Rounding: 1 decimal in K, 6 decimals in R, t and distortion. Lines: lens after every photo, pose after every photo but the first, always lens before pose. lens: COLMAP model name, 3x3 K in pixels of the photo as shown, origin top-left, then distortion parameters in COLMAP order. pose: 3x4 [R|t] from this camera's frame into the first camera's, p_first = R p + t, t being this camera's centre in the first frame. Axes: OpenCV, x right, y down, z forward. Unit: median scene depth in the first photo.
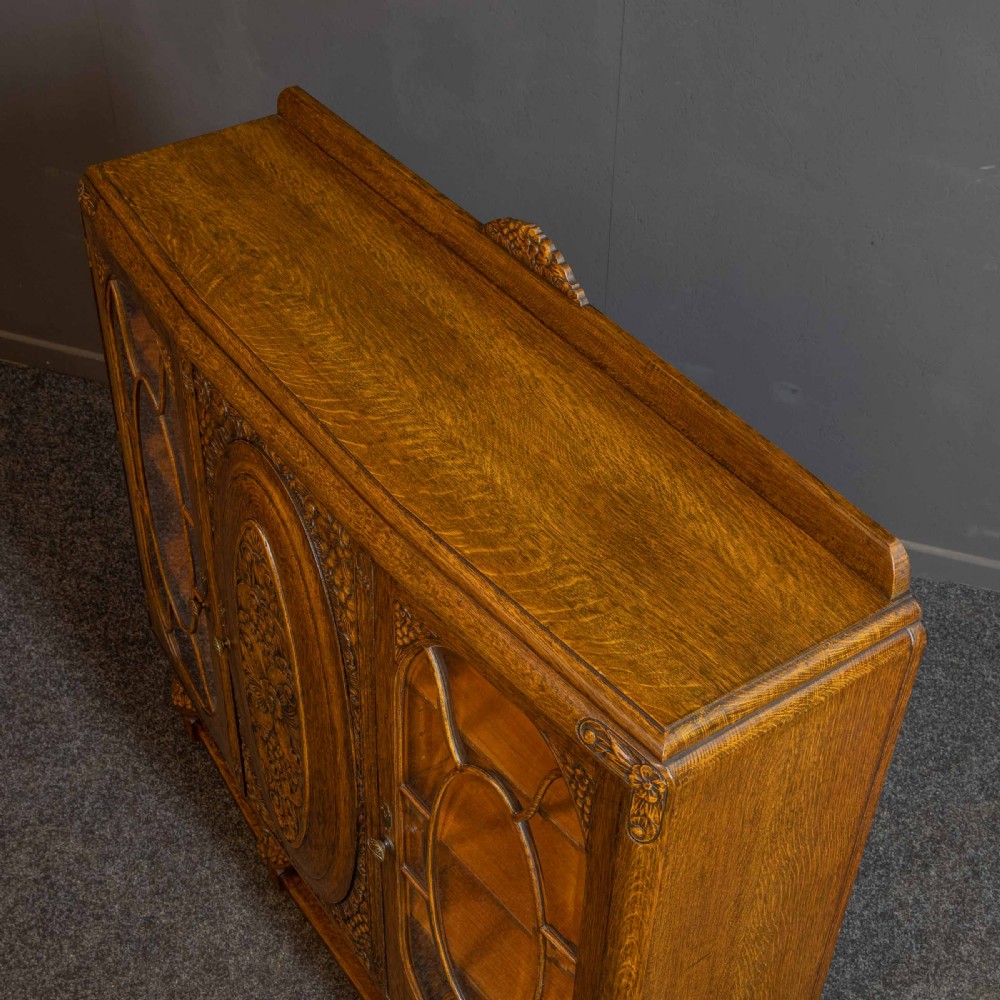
lens RADIAL K [[1477.1, 0, 498.2], [0, 1477.1, 496.3], [0, 0, 1]] dist [0.060014, 0.000000]
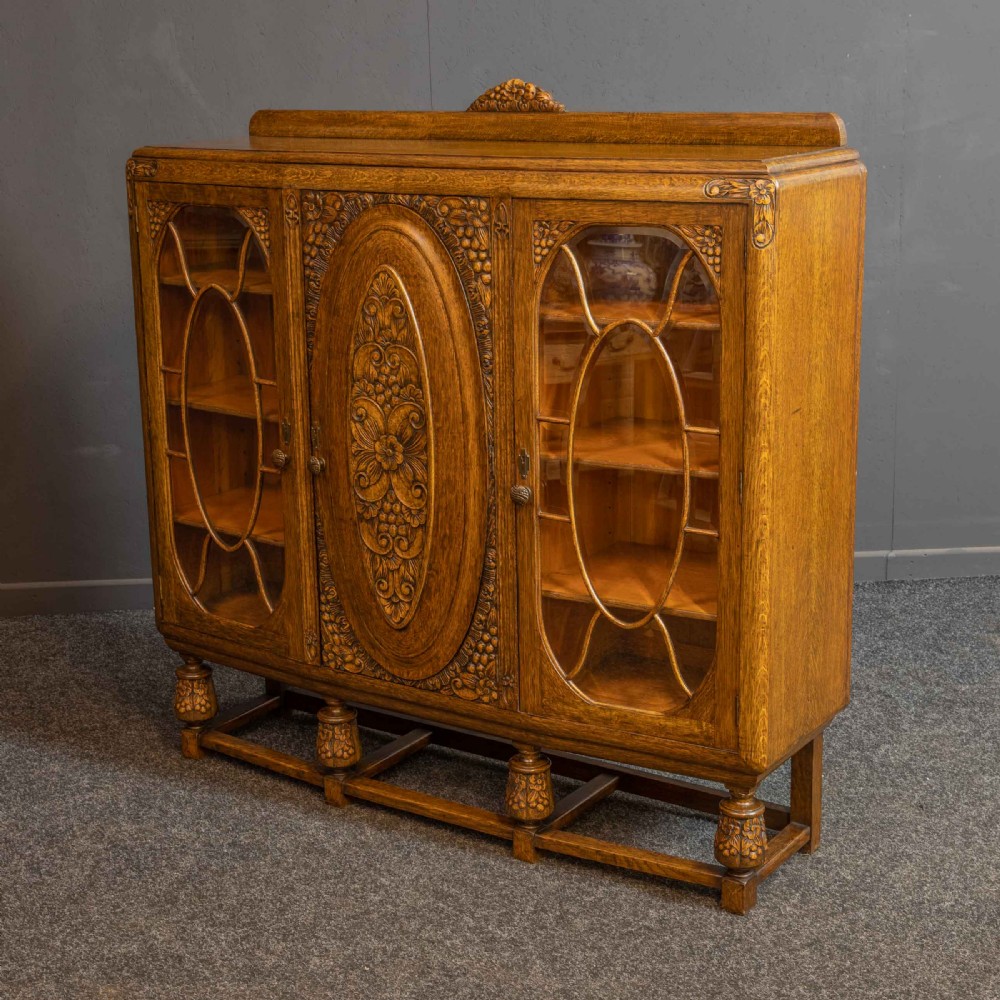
lens RADIAL K [[1724.8, 0, 501.0], [0, 1724.8, 469.0], [0, 0, 1]] dist [0.024145, 0.000000]
pose [[0.930218, -0.129038, 0.343576, -0.640573], [0.269724, 0.875214, -0.401560, 0.857825], [-0.248886, 0.466209, 0.848944, -0.290733]]
